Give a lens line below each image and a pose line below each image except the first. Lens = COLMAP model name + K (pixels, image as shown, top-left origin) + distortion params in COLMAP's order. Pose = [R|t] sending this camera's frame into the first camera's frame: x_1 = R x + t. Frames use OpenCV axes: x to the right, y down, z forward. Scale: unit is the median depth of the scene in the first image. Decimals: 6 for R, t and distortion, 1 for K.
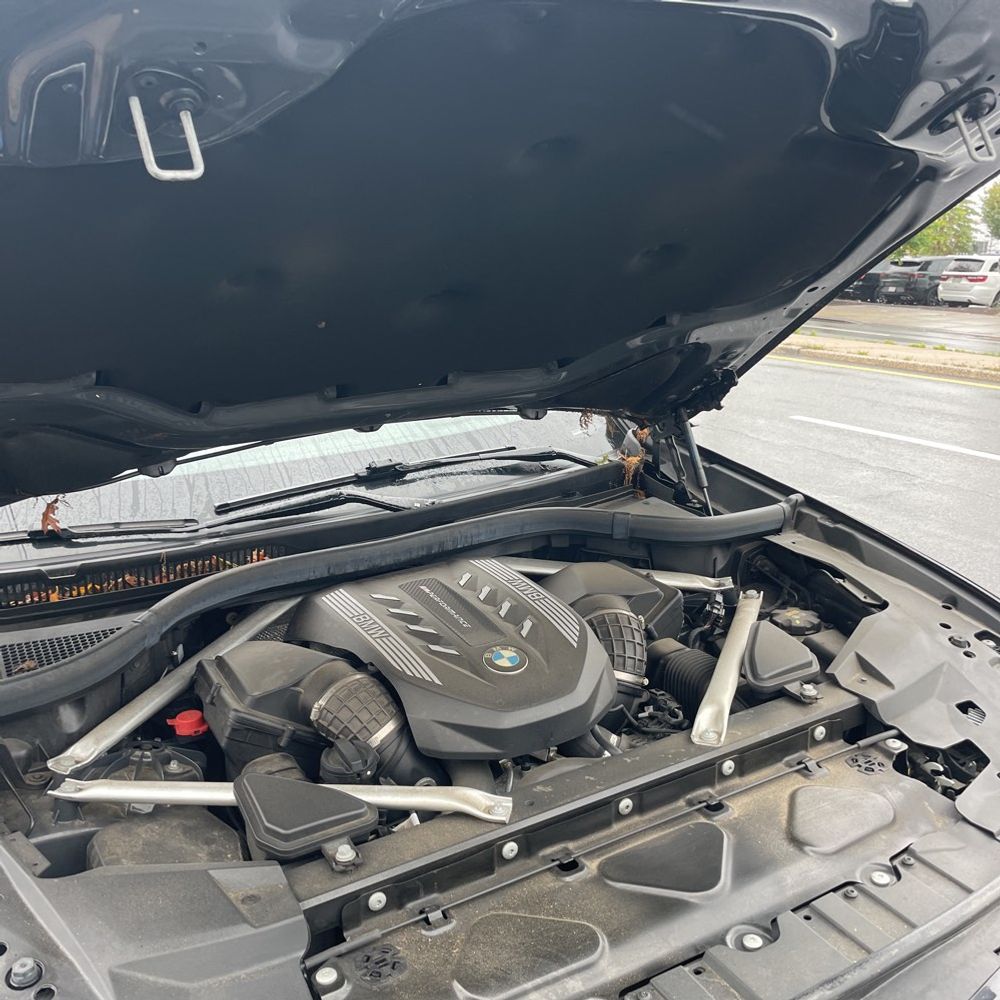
lens RADIAL K [[995.0, 0, 494.6], [0, 995.0, 503.0], [0, 0, 1]] dist [0.074245, -0.099955]
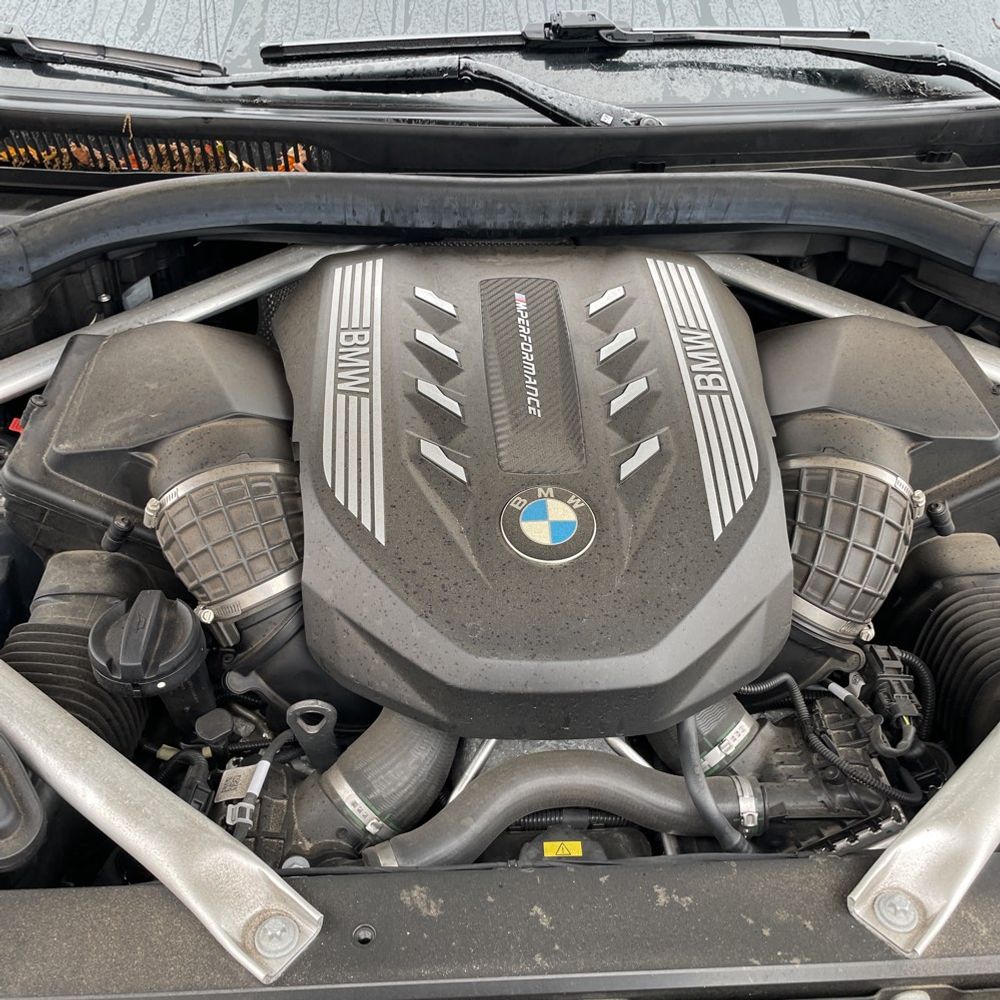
lens RADIAL K [[995.0, 0, 494.6], [0, 995.0, 503.0], [0, 0, 1]] dist [0.074245, -0.099955]
pose [[0.892409, 0.329873, -0.307881, 0.107191], [-0.176564, 0.883195, 0.434501, -0.041941], [0.415249, -0.333392, 0.846415, 0.493404]]
